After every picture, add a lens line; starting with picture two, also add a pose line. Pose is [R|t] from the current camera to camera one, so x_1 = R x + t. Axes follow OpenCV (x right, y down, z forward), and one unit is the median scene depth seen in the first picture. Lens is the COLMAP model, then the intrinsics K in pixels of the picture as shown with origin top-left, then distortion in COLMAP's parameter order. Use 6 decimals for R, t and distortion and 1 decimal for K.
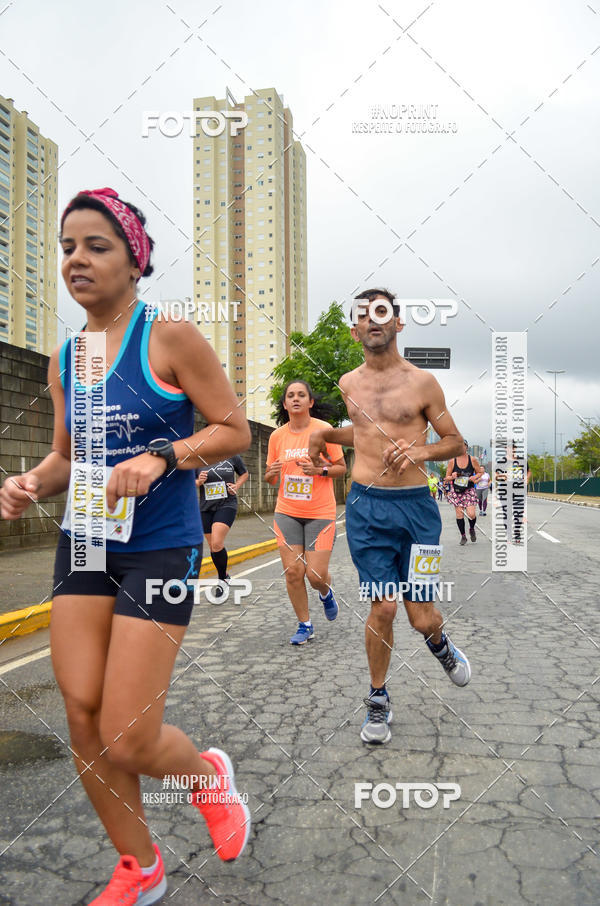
lens RADIAL K [[694.7, 0, 307.8], [0, 694.7, 456.2], [0, 0, 1]] dist [-0.017567, 0.009471]
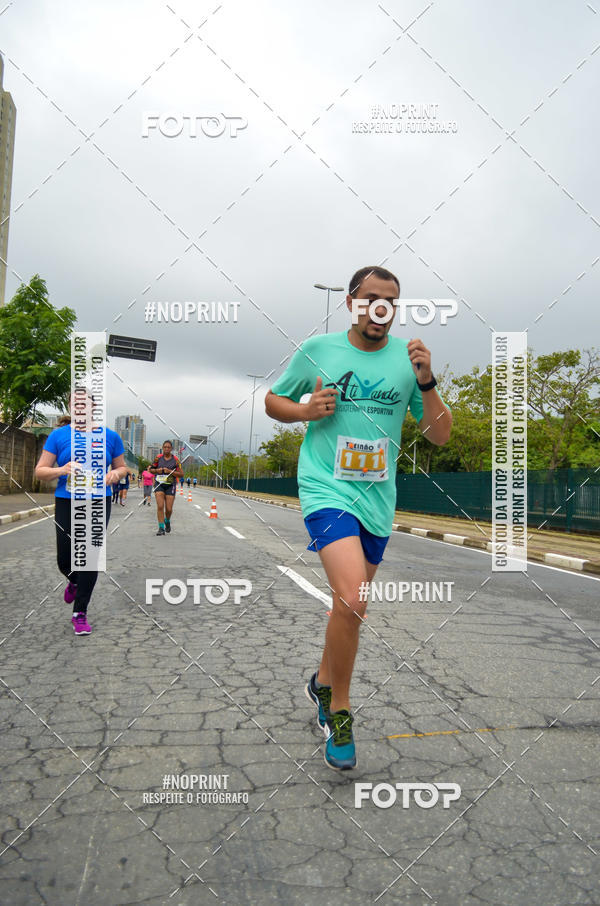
lens RADIAL K [[694.7, 0, 306.1], [0, 694.7, 458.5], [0, 0, 1]] dist [-0.017567, 0.009471]
pose [[0.909315, 0.065094, 0.410985, 0.009573], [-0.070719, 0.997495, -0.001521, -0.011283], [-0.410054, -0.027681, 0.911641, -0.030164]]
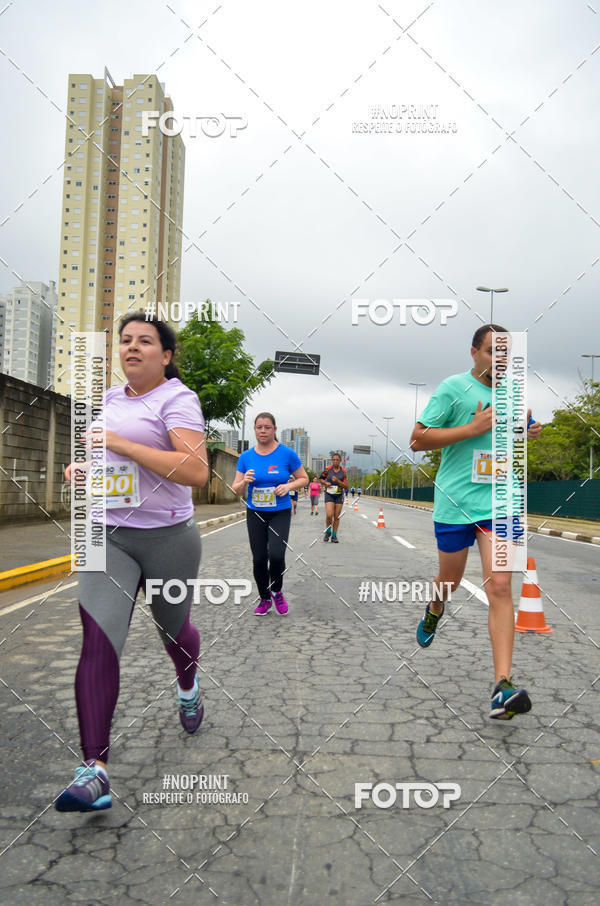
lens RADIAL K [[694.7, 0, 305.7], [0, 694.7, 457.0], [0, 0, 1]] dist [-0.017567, 0.009471]
pose [[0.980916, 0.046188, 0.188866, -0.014126], [-0.046357, 0.998919, -0.003525, -0.009737], [-0.188825, -0.005298, 0.981997, -0.020943]]
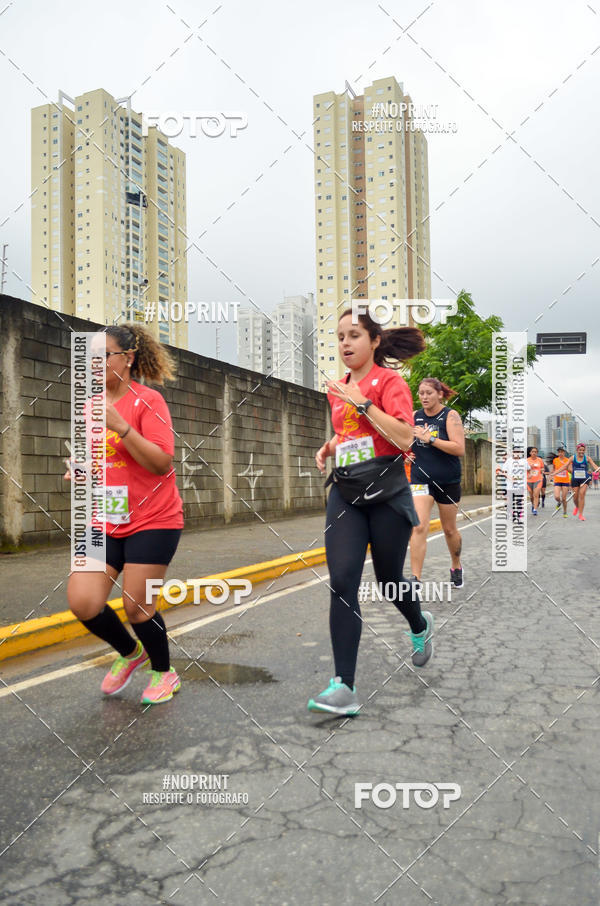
lens RADIAL K [[694.7, 0, 302.8], [0, 694.7, 461.6], [0, 0, 1]] dist [-0.017567, 0.009471]
pose [[0.983162, -0.009573, -0.182487, -0.065162], [0.012790, 0.999783, 0.016462, 0.020976], [0.182289, -0.018519, 0.983071, -0.159296]]
